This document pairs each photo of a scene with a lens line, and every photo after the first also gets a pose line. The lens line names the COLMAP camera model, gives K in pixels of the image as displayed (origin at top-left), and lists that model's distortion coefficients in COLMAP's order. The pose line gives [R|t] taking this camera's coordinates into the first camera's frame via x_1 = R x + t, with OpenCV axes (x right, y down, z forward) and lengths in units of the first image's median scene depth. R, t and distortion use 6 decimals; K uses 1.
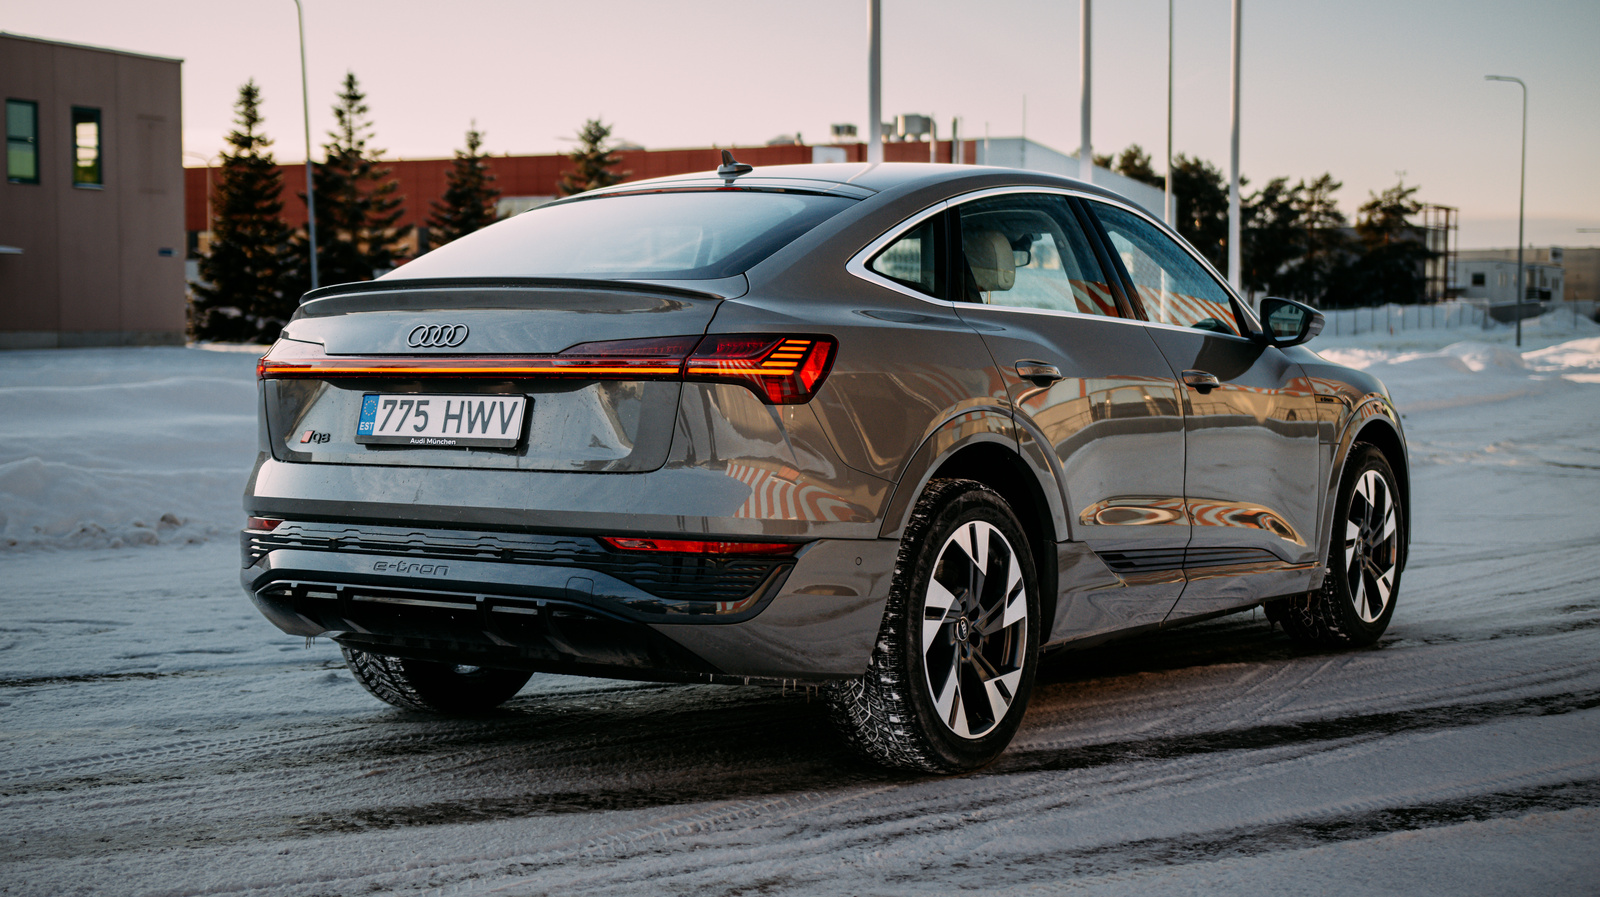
lens RADIAL K [[2383.9, 0, 800.0], [0, 2383.9, 448.5], [0, 0, 1]] dist [0.091310, 0.093148]
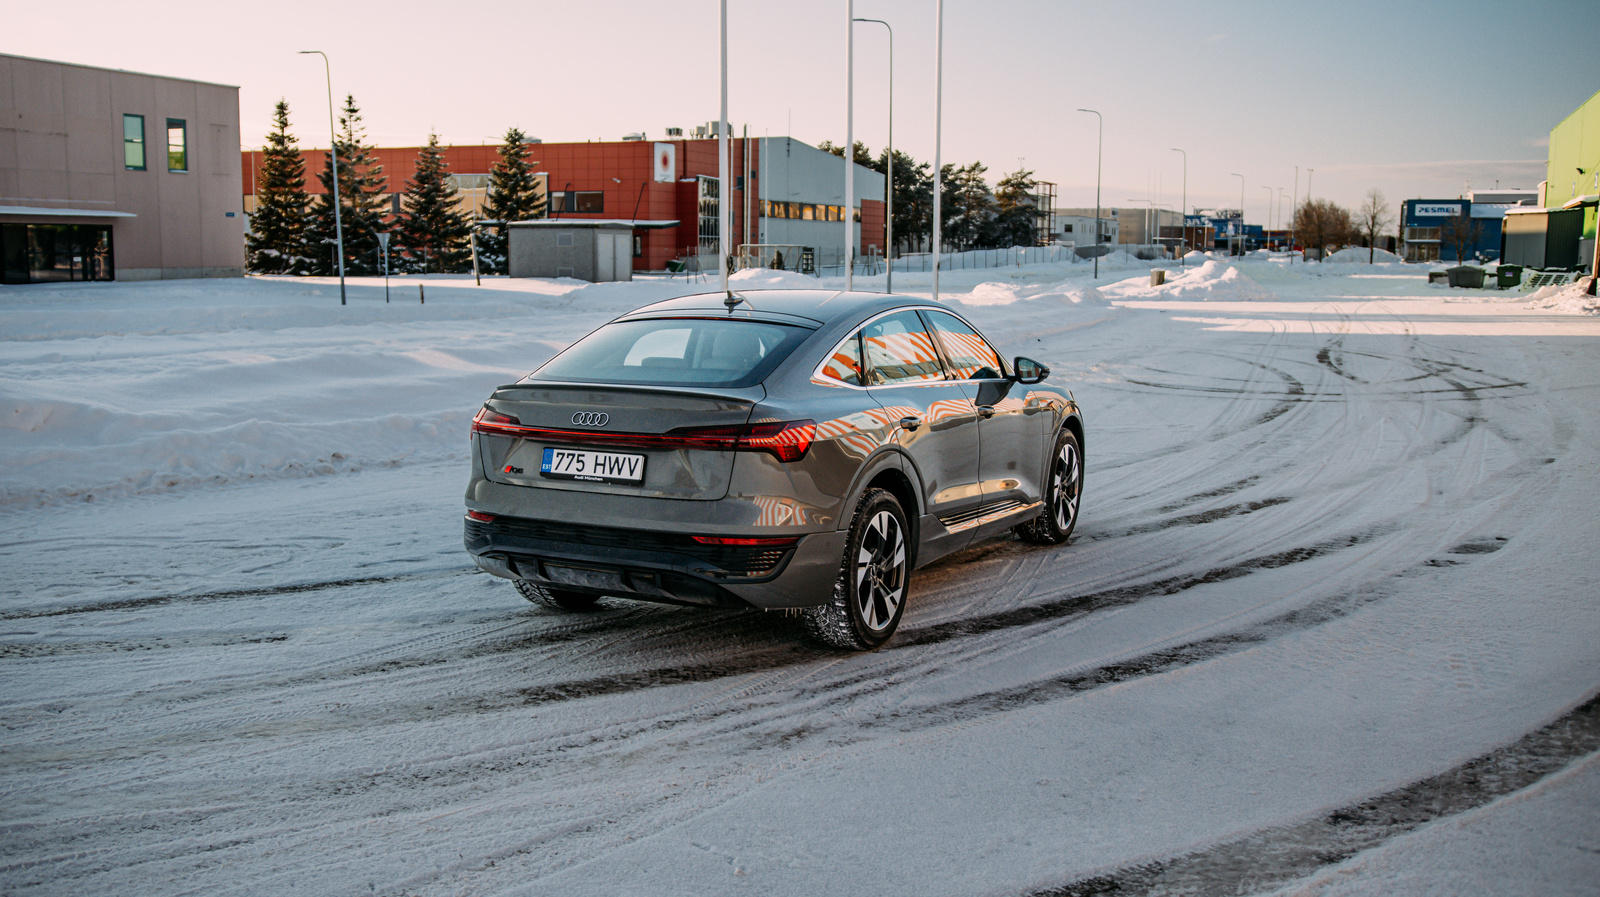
lens RADIAL K [[1595.5, 0, 800.0], [0, 1595.5, 448.5], [0, 0, 1]] dist [-0.071387, 0.005146]
pose [[0.992462, -0.009411, 0.122192, -0.101806], [-0.002162, 0.995548, 0.094232, -0.098694], [-0.122535, -0.093786, 0.988023, -0.139718]]
